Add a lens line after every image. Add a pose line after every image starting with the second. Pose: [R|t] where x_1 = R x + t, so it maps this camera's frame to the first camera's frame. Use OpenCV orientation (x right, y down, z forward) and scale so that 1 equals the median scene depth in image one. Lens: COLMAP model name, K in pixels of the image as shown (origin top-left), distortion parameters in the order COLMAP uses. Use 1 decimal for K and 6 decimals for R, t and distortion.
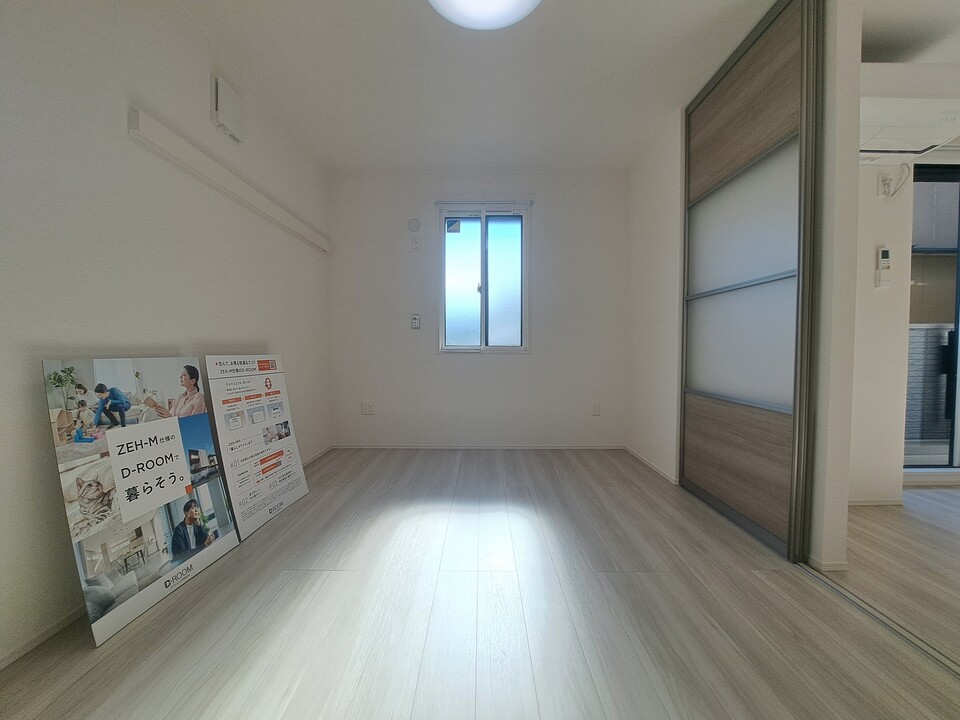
lens RADIAL K [[388.9, 0, 482.9], [0, 388.9, 358.3], [0, 0, 1]] dist [-0.000849, 0.000016]
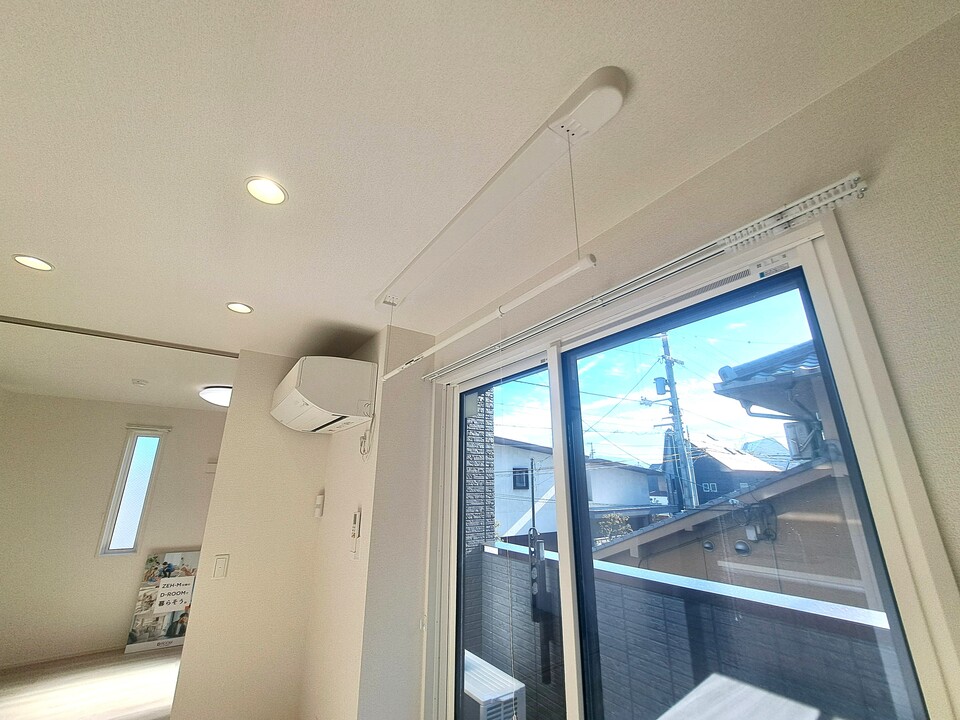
lens RADIAL K [[388.9, 0, 479.4], [0, 388.9, 362.6], [0, 0, 1]] dist [-0.000849, 0.000016]
pose [[0.560783, -0.247026, -0.790254, 3.370551], [-0.028914, 0.948030, -0.316864, -0.545249], [0.827458, 0.200541, 0.524496, 1.107275]]
